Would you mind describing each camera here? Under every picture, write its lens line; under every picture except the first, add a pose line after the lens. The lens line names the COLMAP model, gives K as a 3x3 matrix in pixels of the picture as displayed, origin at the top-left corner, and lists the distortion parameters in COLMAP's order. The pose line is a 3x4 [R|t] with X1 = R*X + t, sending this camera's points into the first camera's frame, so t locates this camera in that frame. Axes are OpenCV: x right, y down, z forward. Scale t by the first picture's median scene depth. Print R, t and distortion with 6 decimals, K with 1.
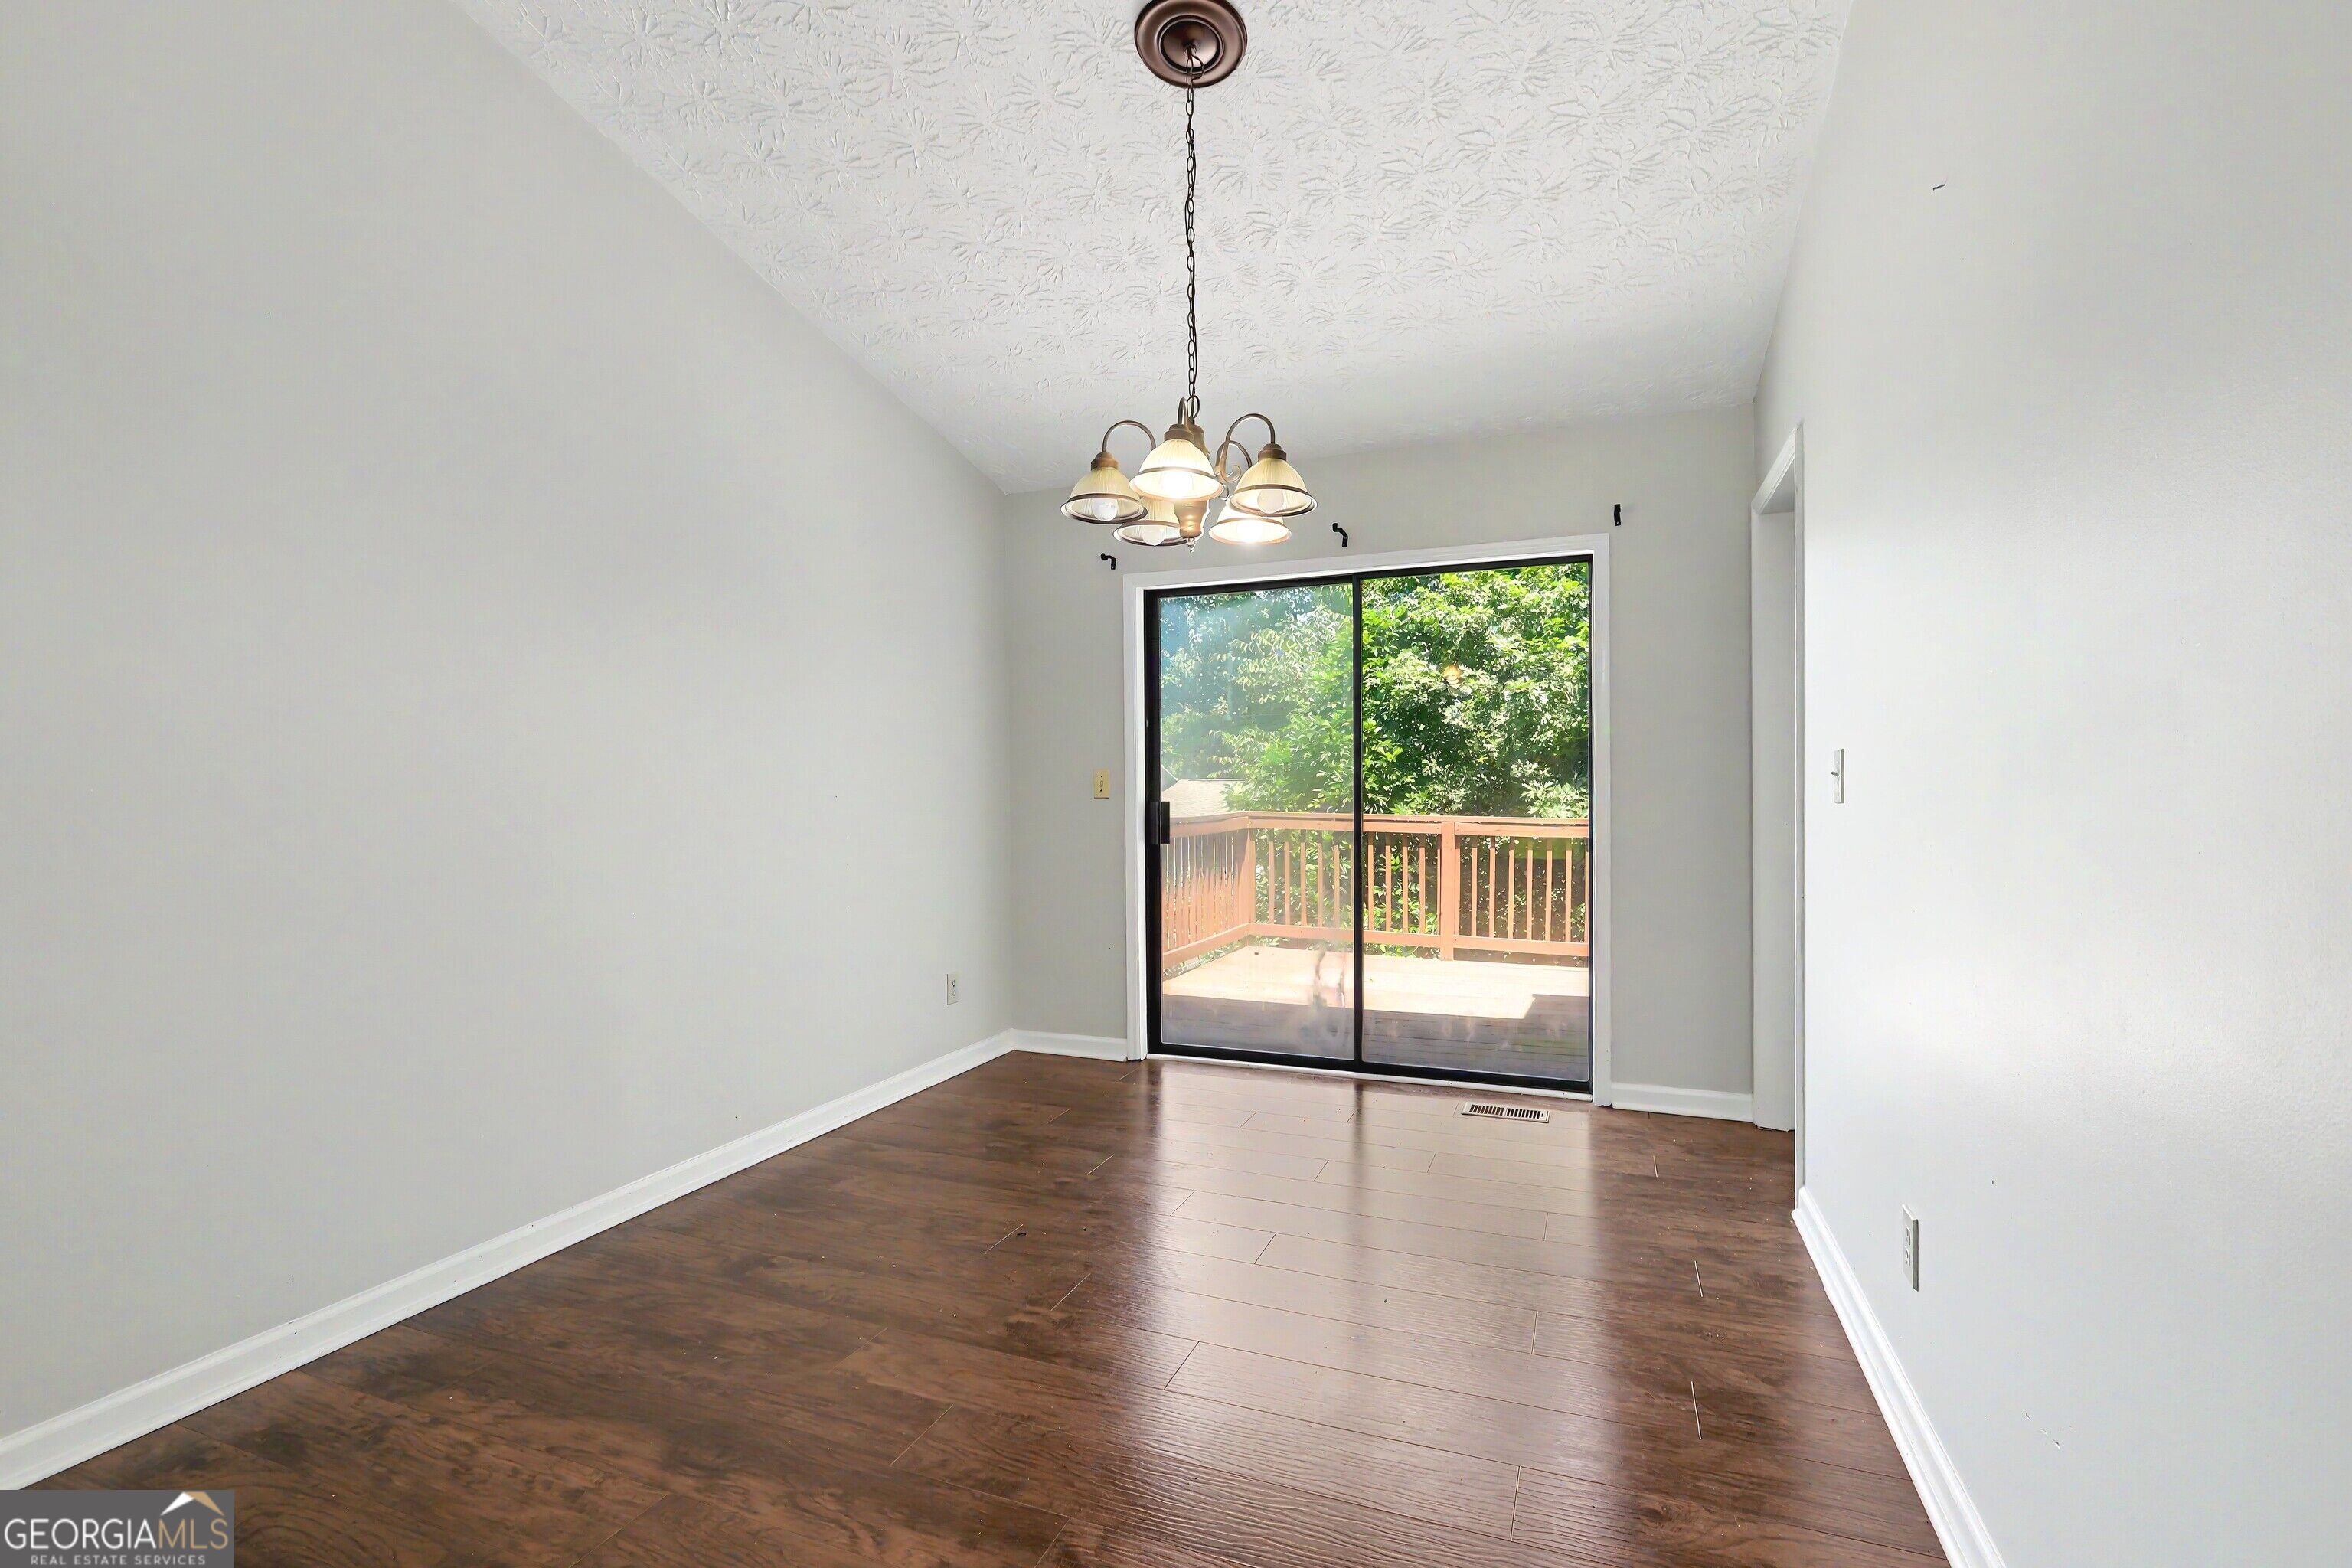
lens RADIAL K [[1063.7, 0, 1170.9], [0, 1063.7, 796.9], [0, 0, 1]] dist [-0.009975, 0.009867]
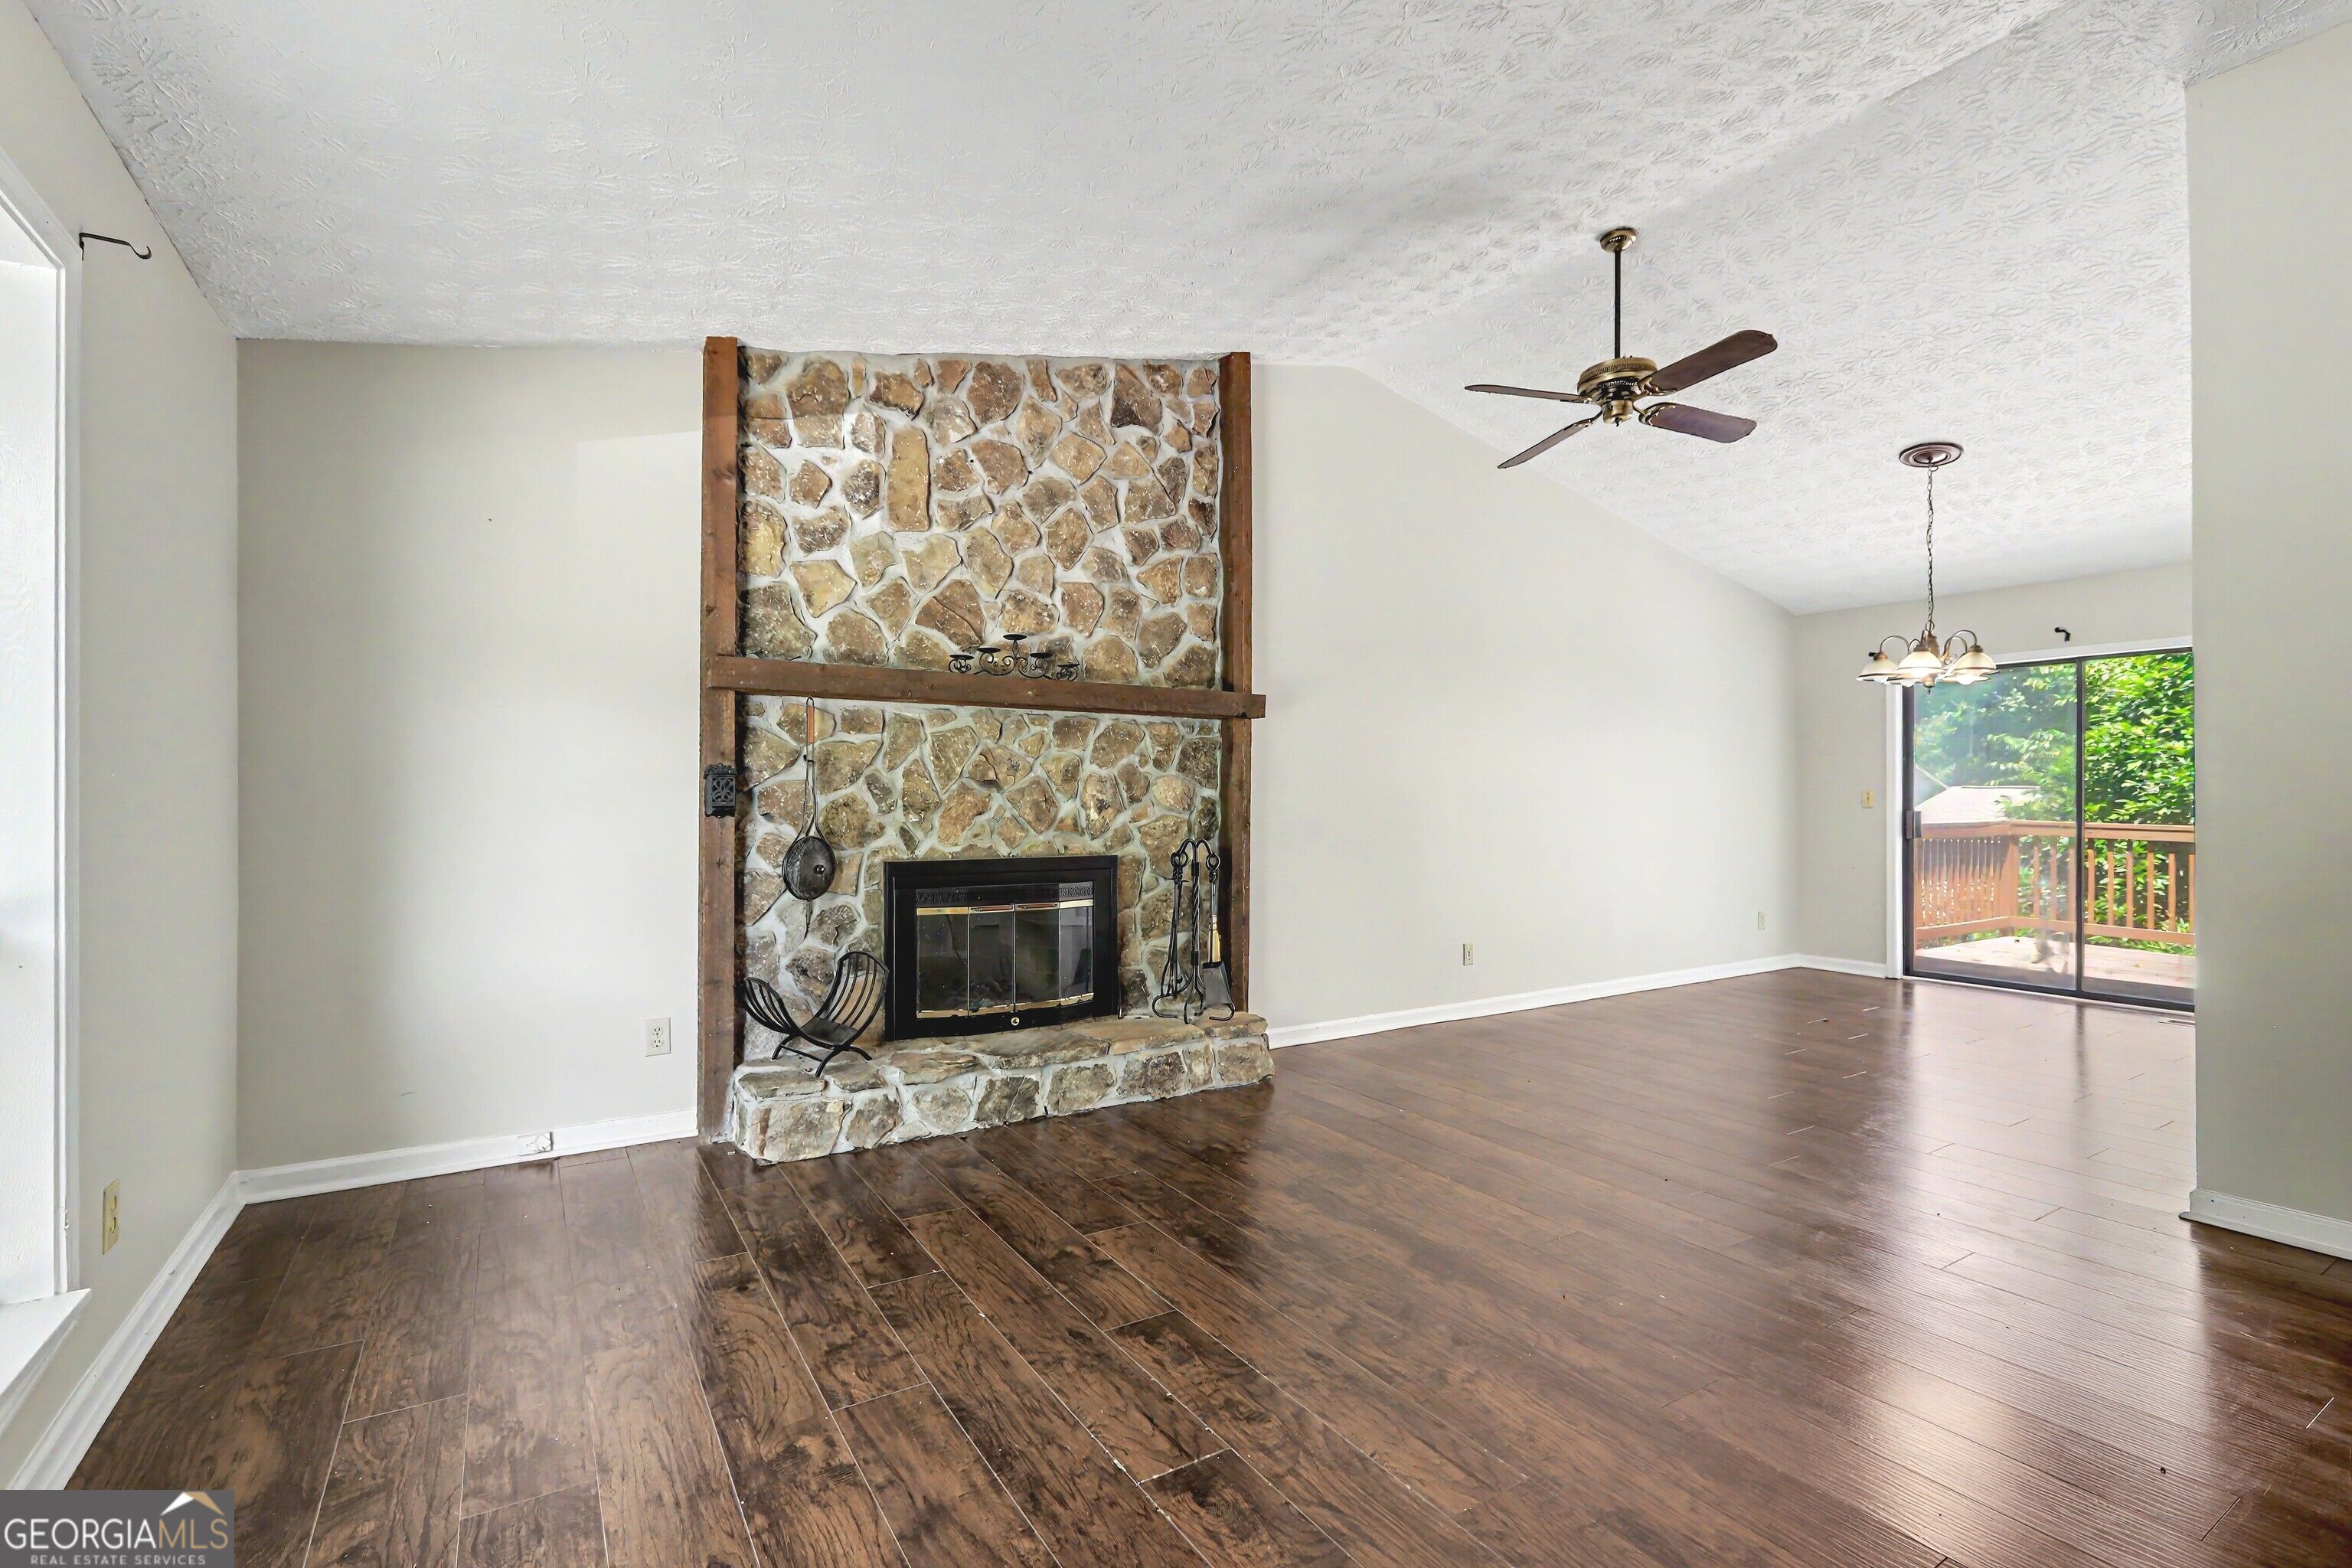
lens RADIAL K [[1063.7, 0, 1170.9], [0, 1063.7, 796.9], [0, 0, 1]] dist [-0.009975, 0.009867]
pose [[0.808780, 0.008730, -0.588046, 0.013113], [-0.010755, 0.999942, 0.000053, -0.001638], [0.588013, 0.006281, 0.808827, -0.500569]]
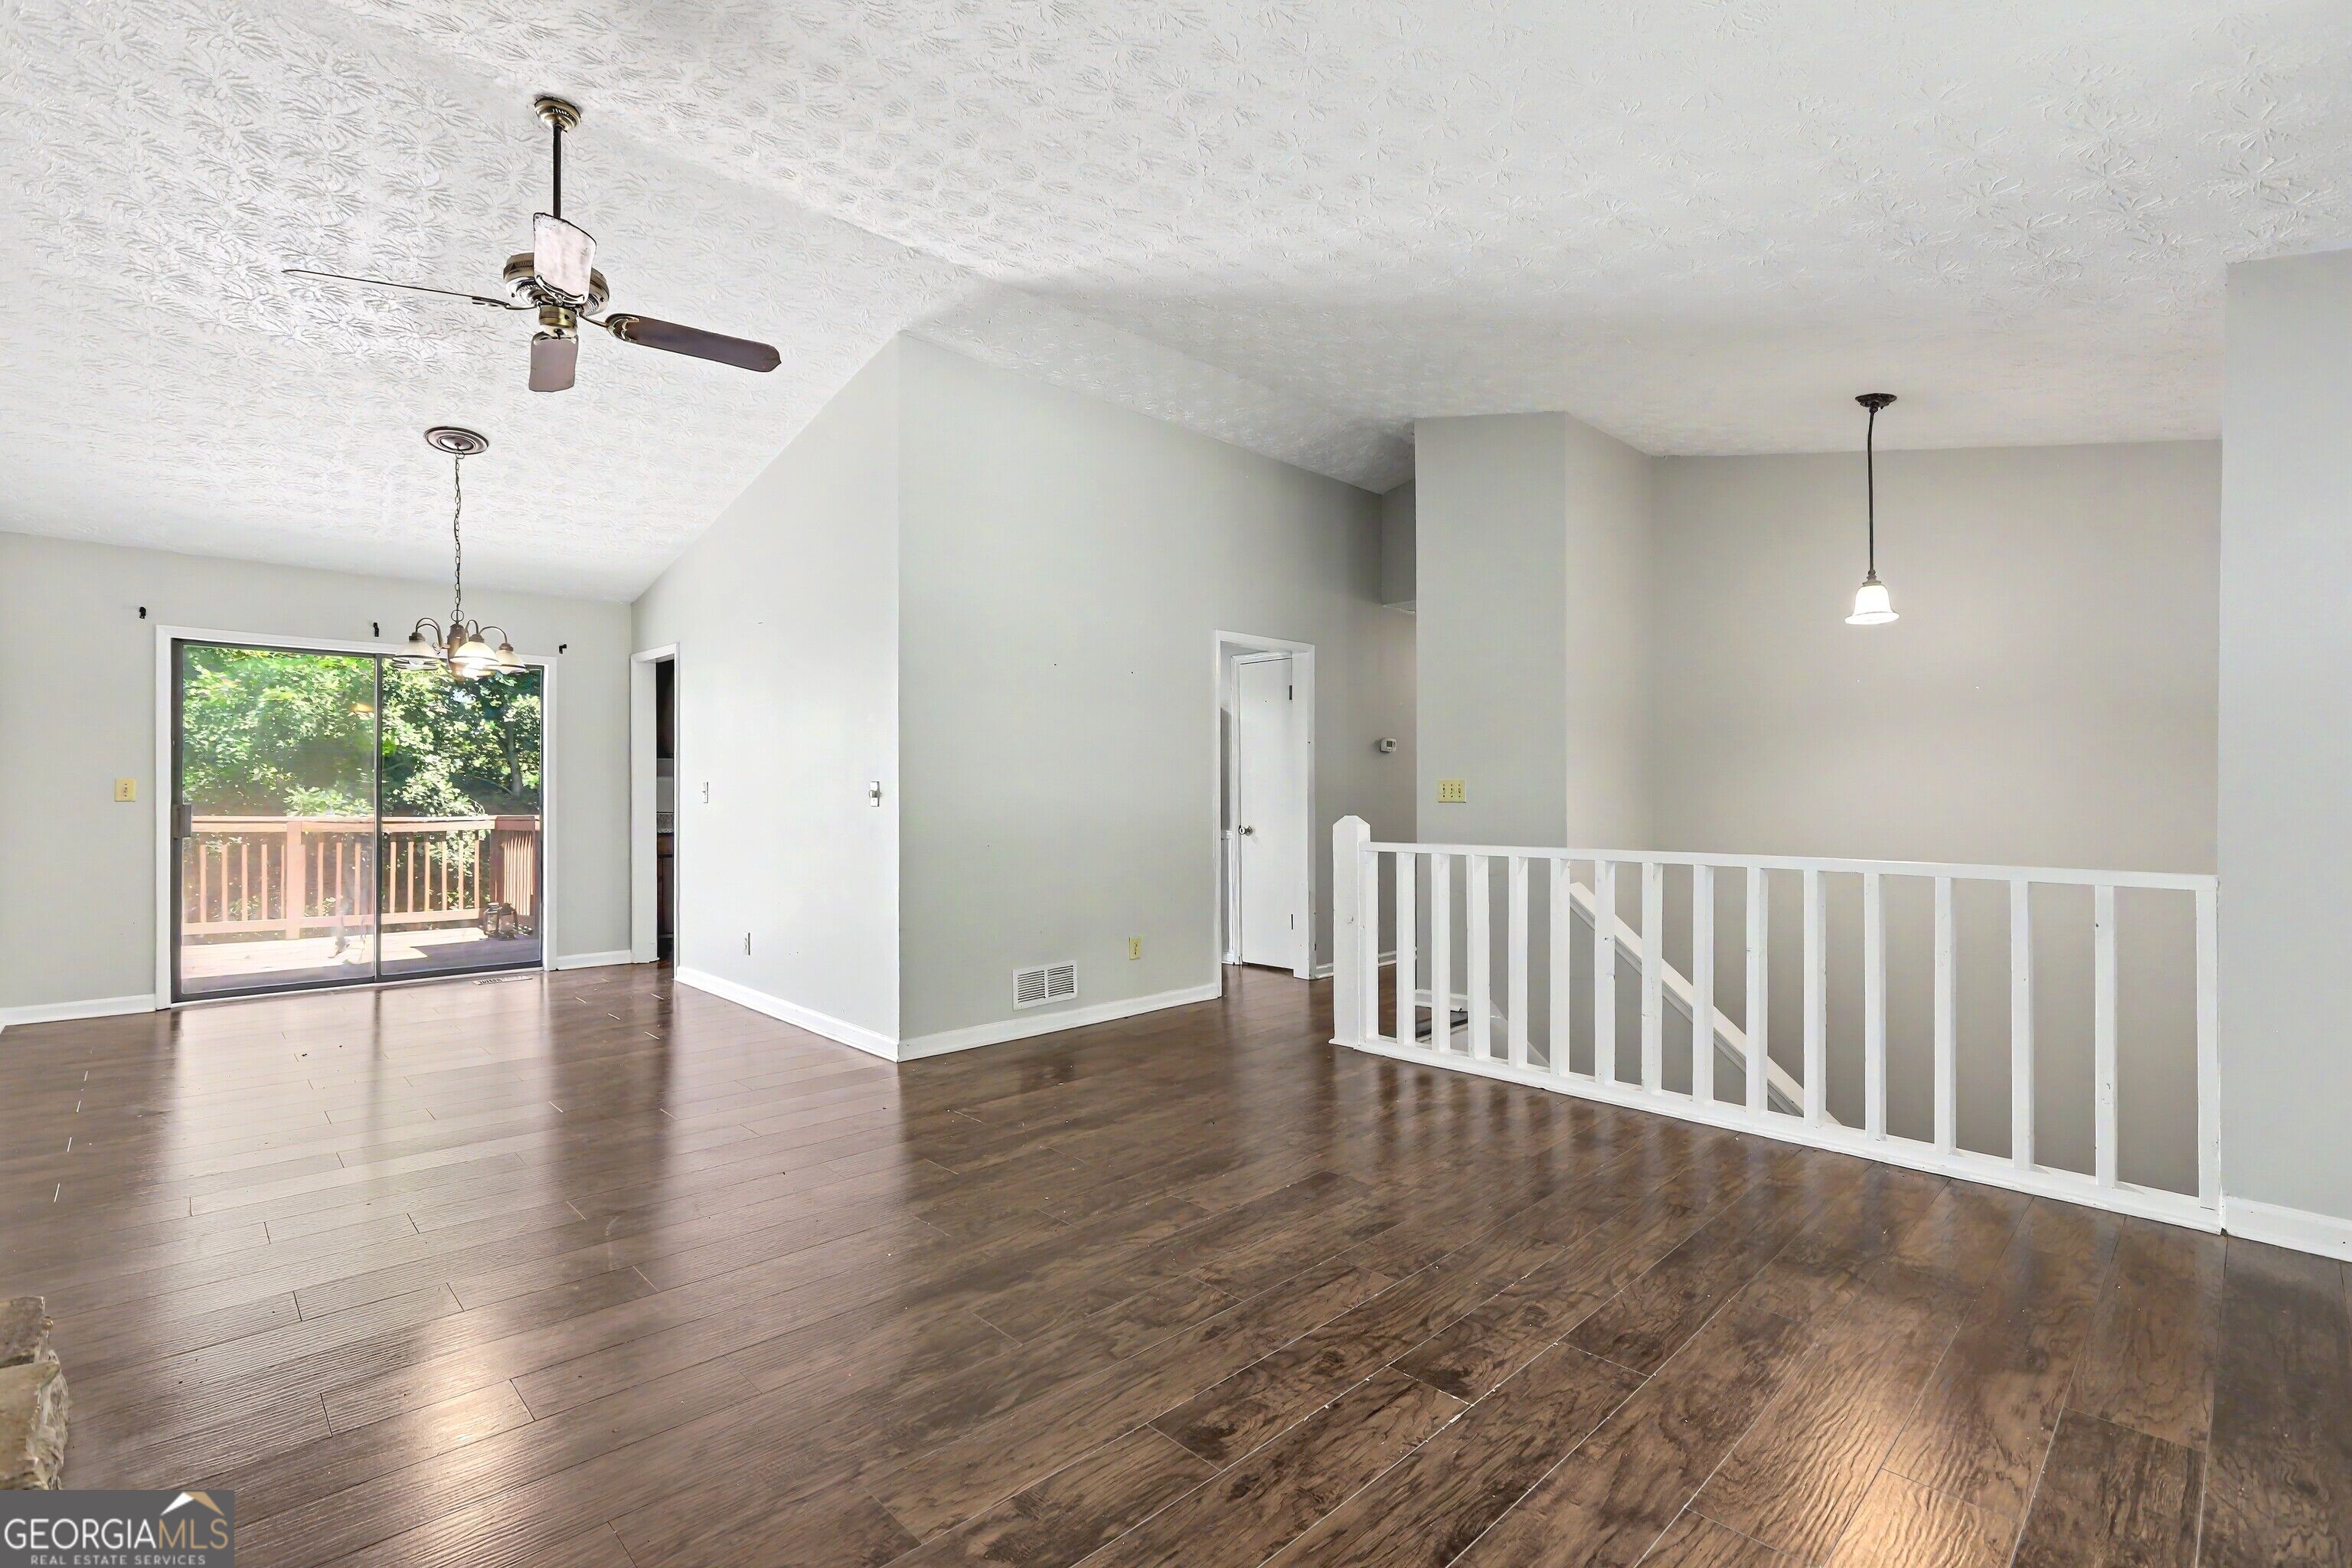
lens RADIAL K [[1063.7, 0, 1170.9], [0, 1063.7, 796.9], [0, 0, 1]] dist [-0.009975, 0.009867]
pose [[0.409644, 0.002049, 0.912243, -0.403622], [0.001662, 0.999994, -0.002993, 0.000759], [-0.912244, 0.002742, 0.409638, -0.352623]]
